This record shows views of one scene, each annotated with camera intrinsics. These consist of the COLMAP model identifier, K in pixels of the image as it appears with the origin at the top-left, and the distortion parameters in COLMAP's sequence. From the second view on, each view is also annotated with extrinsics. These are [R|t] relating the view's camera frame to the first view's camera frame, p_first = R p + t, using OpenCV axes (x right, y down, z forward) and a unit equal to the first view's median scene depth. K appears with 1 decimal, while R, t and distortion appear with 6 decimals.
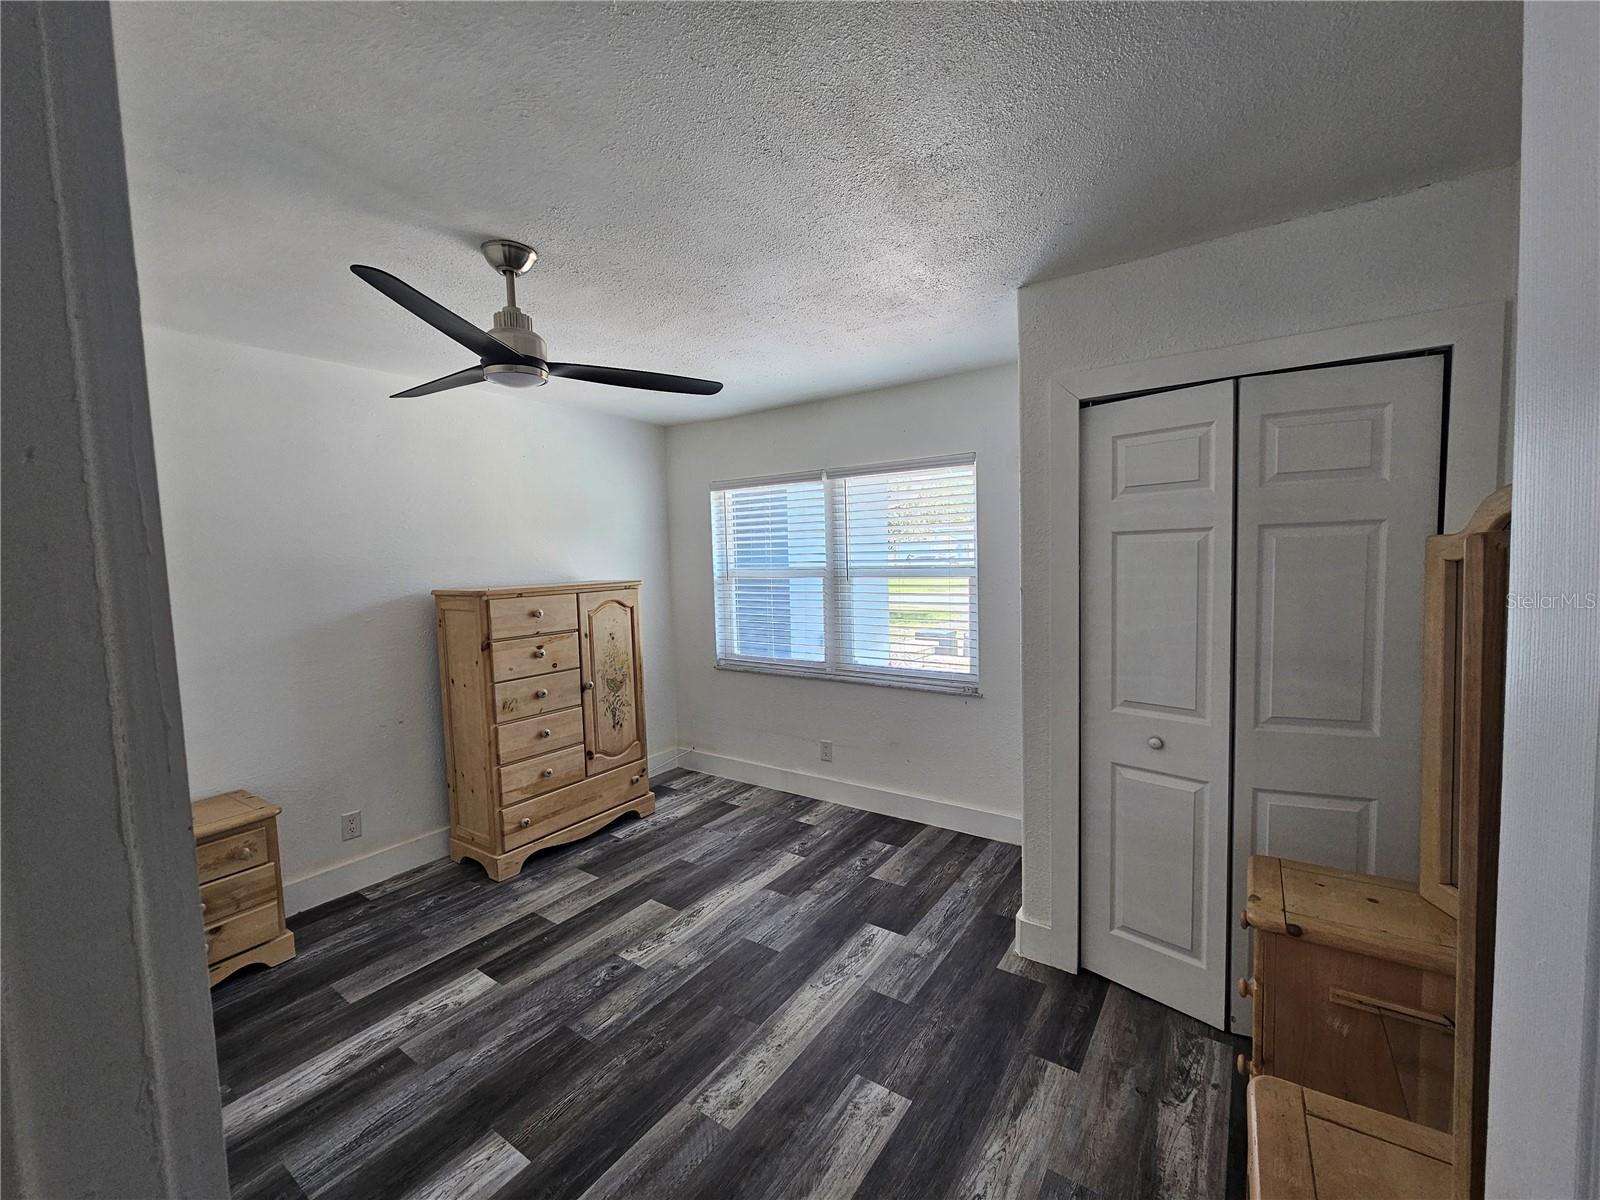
lens RADIAL K [[658.6, 0, 794.1], [0, 658.6, 603.8], [0, 0, 1]] dist [-0.004091, 0.002605]
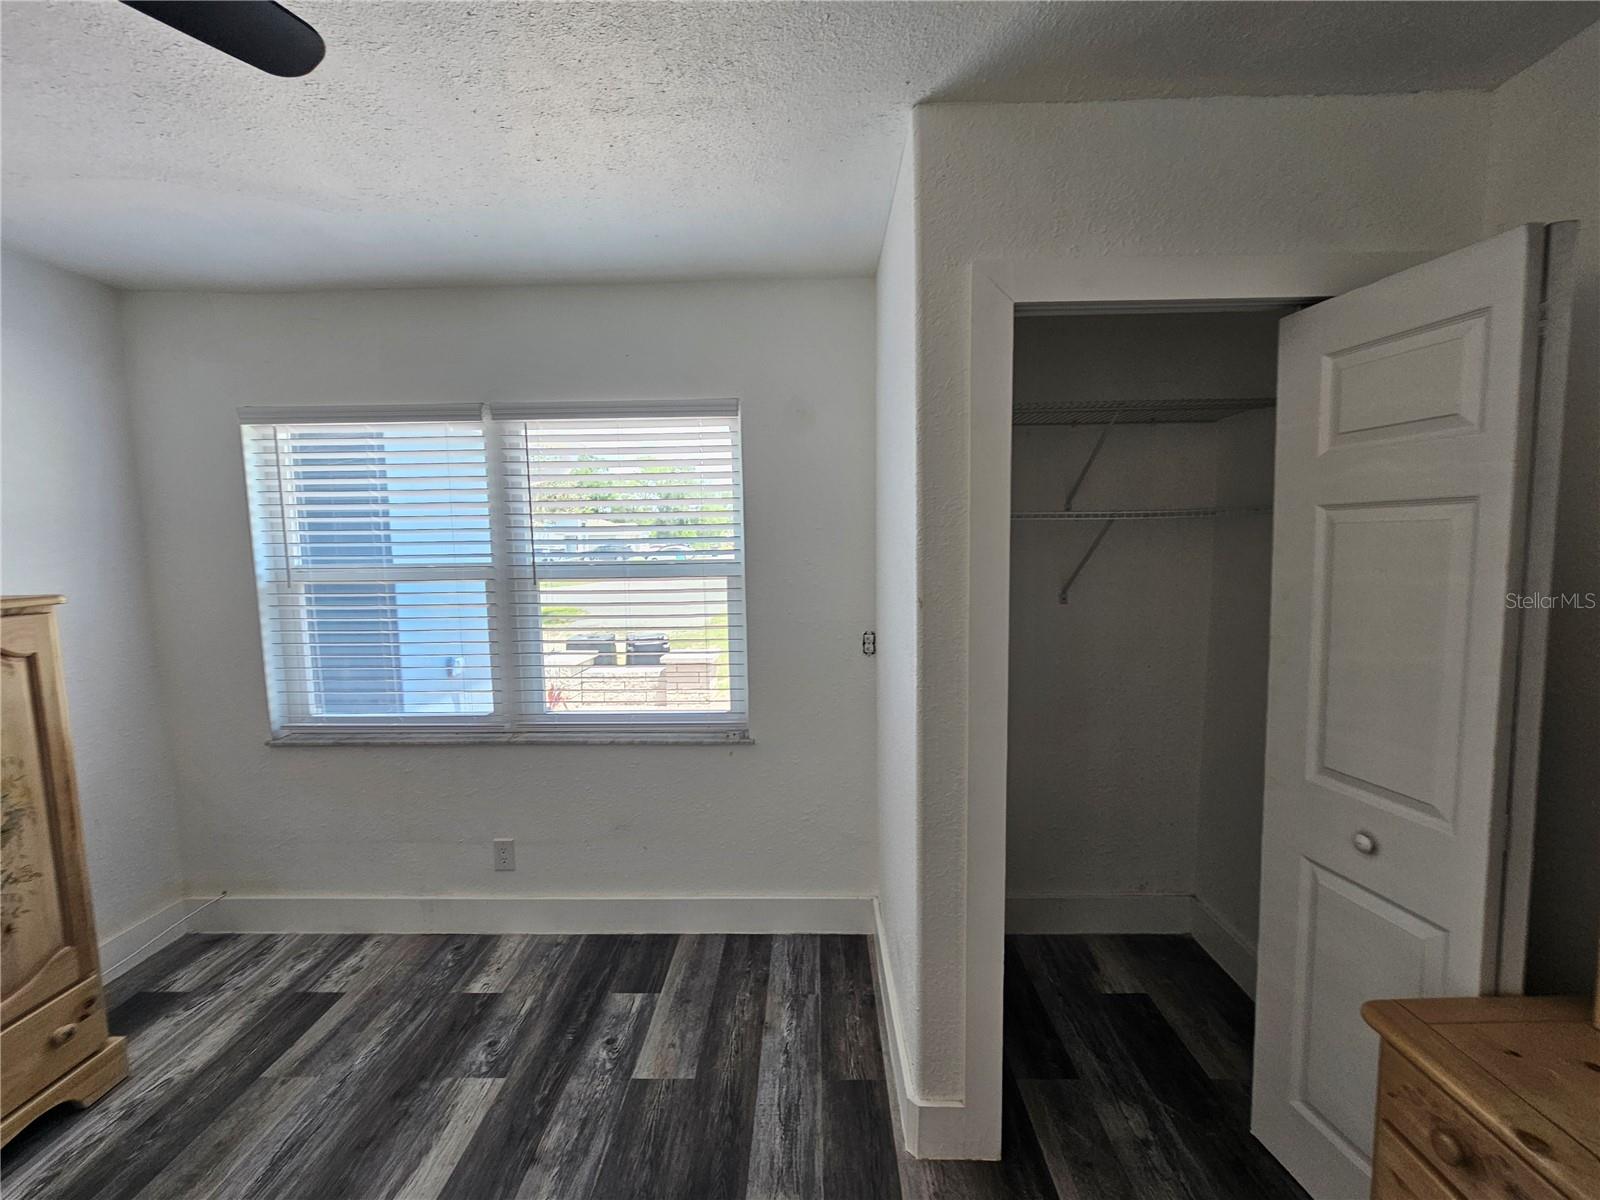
lens RADIAL K [[658.6, 0, 800.8], [0, 658.6, 605.3], [0, 0, 1]] dist [-0.004091, 0.002605]
pose [[0.827684, -0.040415, 0.559737, -0.064863], [0.032846, 0.999182, 0.023576, -0.023208], [-0.560232, -0.001128, 0.828335, 0.348553]]
